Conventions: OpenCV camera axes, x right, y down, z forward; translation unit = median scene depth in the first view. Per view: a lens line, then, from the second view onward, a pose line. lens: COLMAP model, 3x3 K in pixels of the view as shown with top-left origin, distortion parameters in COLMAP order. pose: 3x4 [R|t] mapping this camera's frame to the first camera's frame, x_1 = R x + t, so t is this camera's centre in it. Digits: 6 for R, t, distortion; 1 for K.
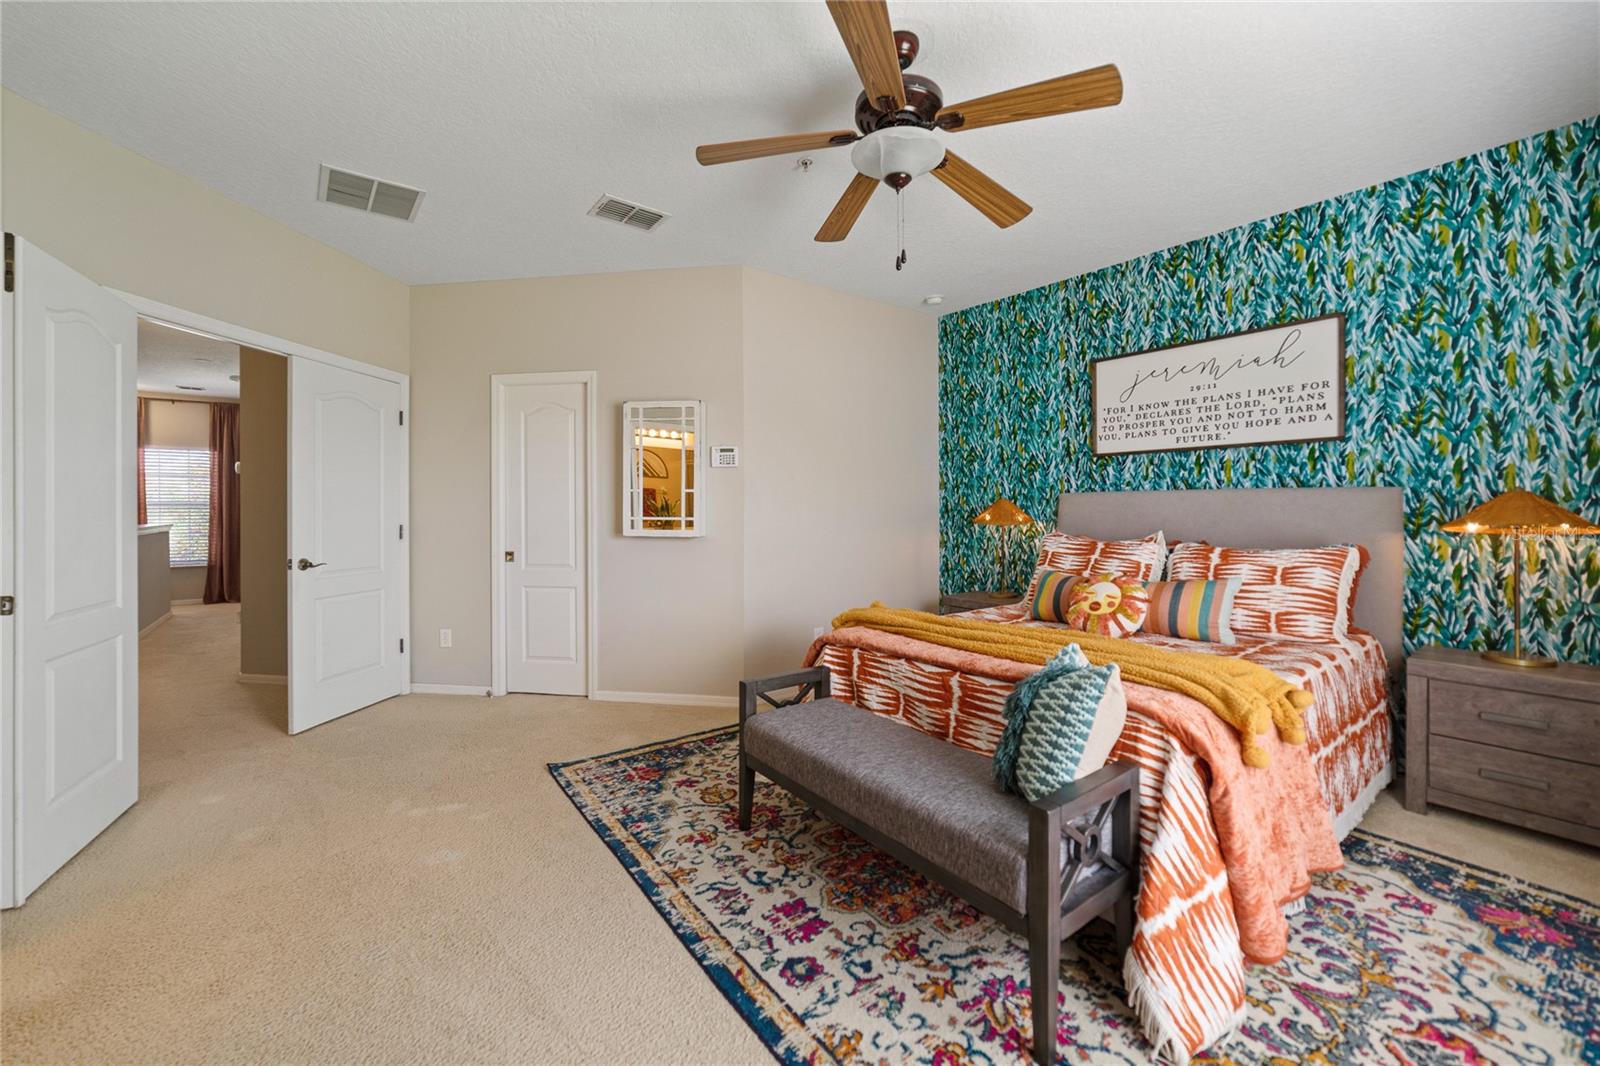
lens RADIAL K [[622.1, 0, 792.6], [0, 622.1, 521.2], [0, 0, 1]] dist [-0.028687, 0.014859]
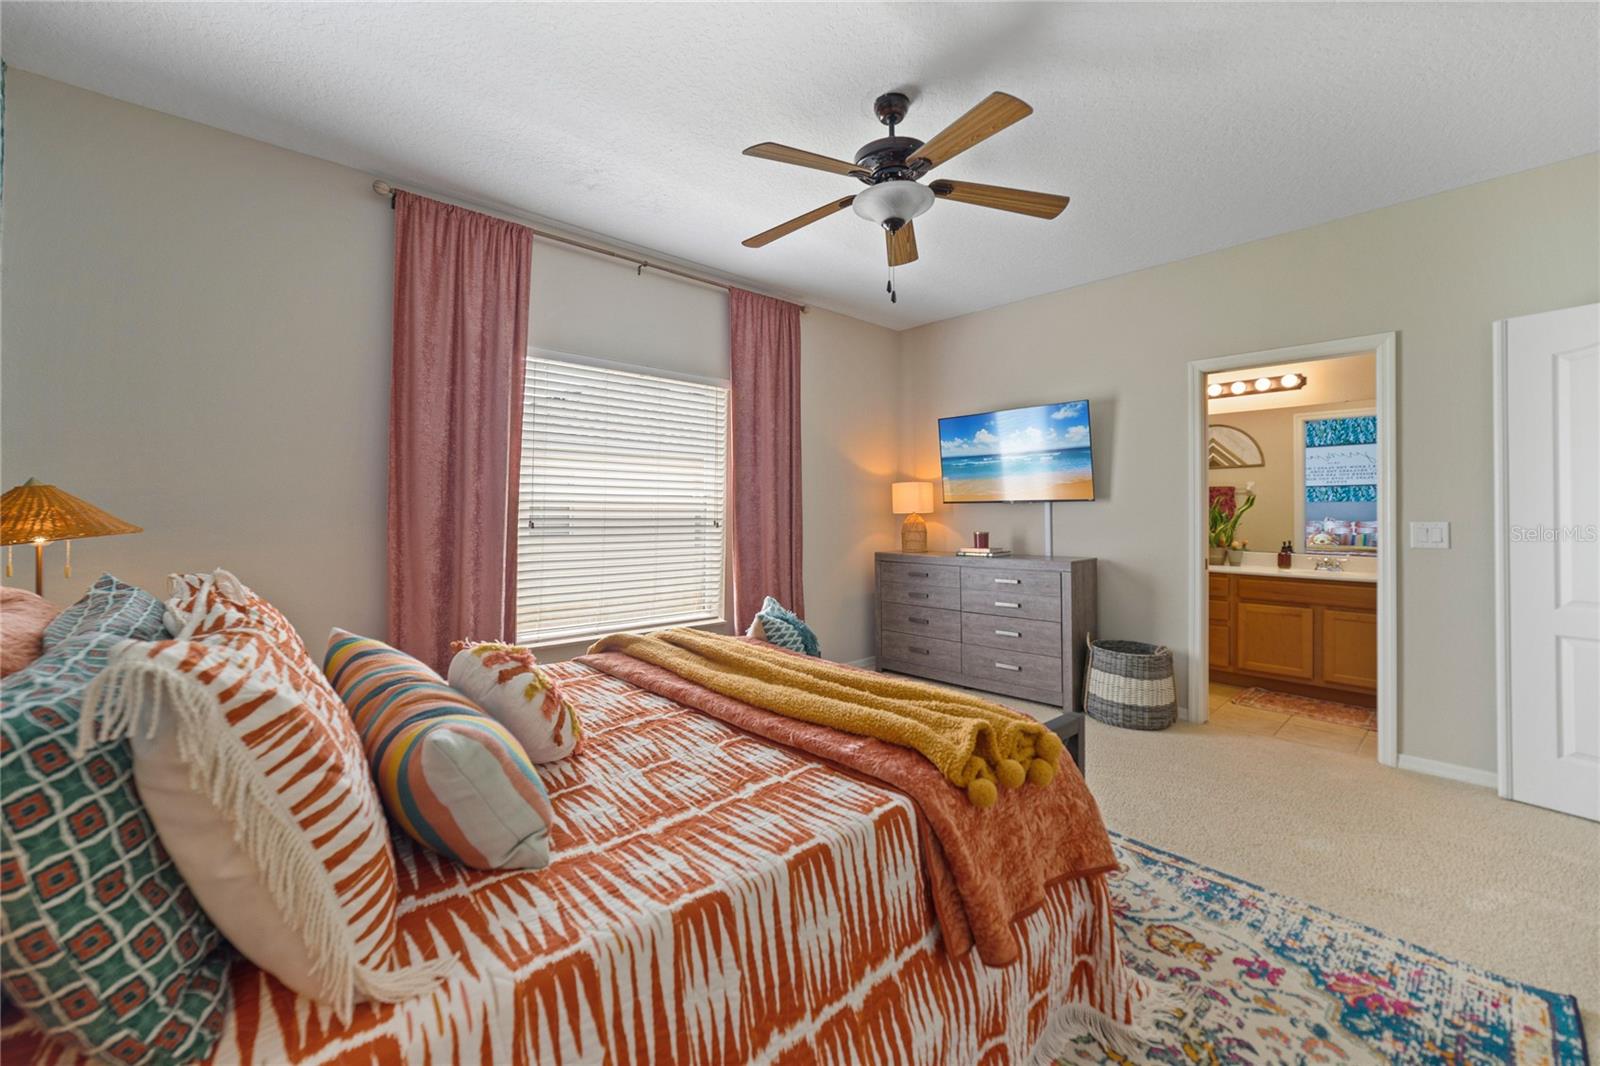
lens RADIAL K [[622.1, 0, 792.6], [0, 622.1, 521.2], [0, 0, 1]] dist [-0.028687, 0.014859]
pose [[-0.997240, -0.007730, -0.073835, 0.369996], [-0.008469, 0.999917, 0.009693, -0.012293], [0.073754, 0.010291, -0.997223, 1.767050]]
